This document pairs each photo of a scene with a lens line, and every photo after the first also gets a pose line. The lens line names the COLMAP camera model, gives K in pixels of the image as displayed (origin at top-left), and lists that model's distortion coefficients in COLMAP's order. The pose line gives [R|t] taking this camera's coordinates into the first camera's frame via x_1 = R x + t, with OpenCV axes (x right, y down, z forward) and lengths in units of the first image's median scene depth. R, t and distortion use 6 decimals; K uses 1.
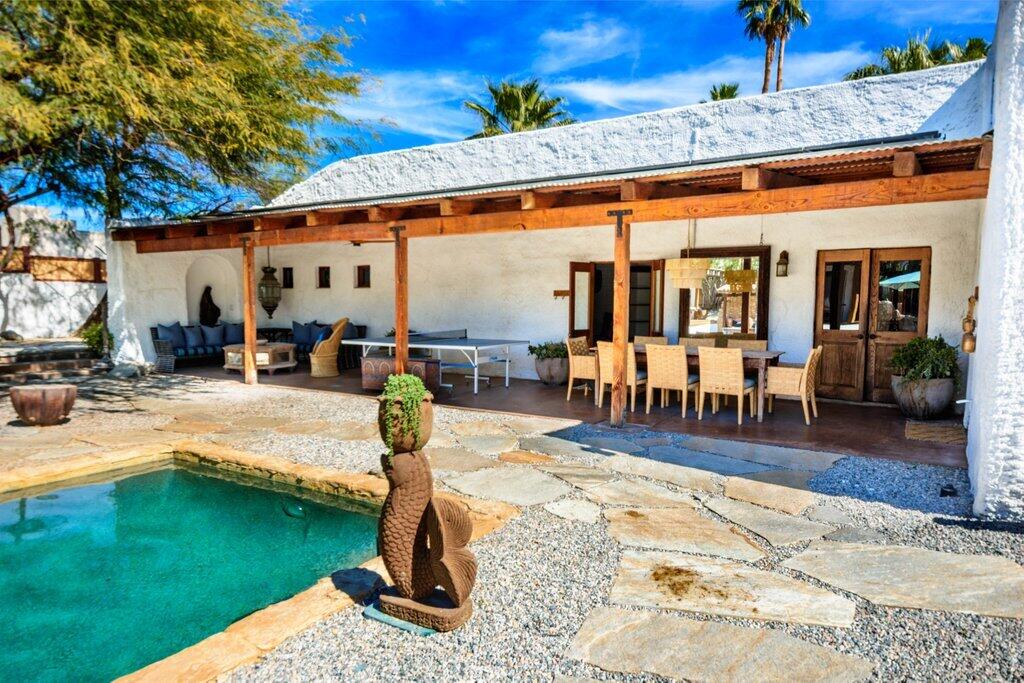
lens RADIAL K [[659.5, 0, 512.0], [0, 659.5, 341.5], [0, 0, 1]] dist [0.056549, 0.000662]
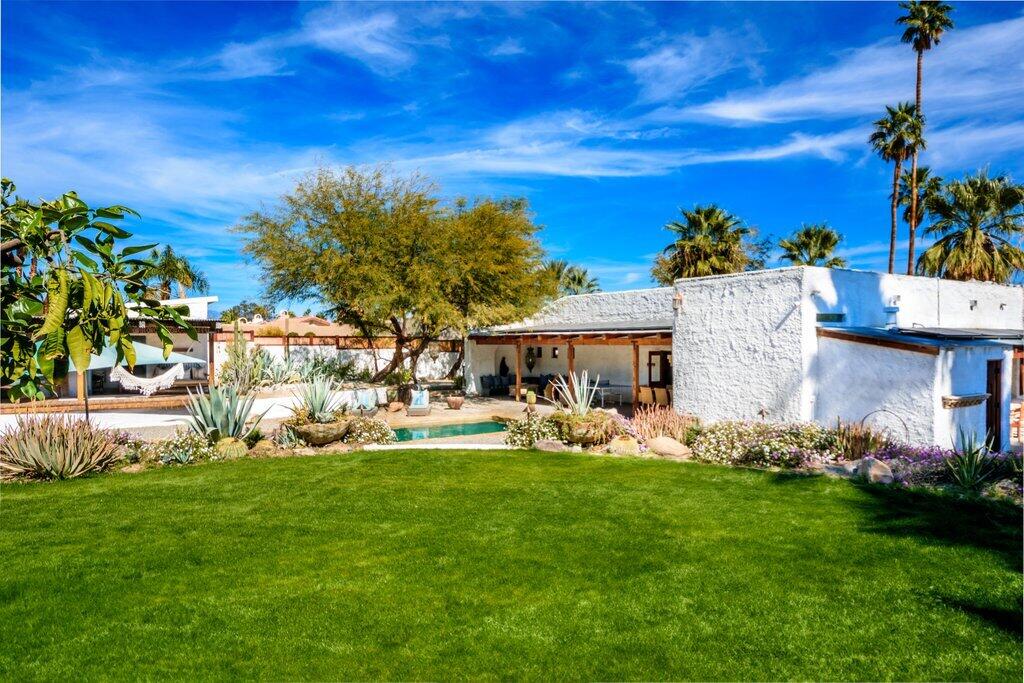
lens RADIAL K [[683.5, 0, 512.6], [0, 683.5, 363.0], [0, 0, 1]] dist [0.005870, -0.000380]
pose [[0.913852, 0.008412, -0.405960, 0.469857], [-0.021716, 0.999367, -0.028177, -0.003964], [0.405466, 0.034566, 0.913457, -1.009438]]
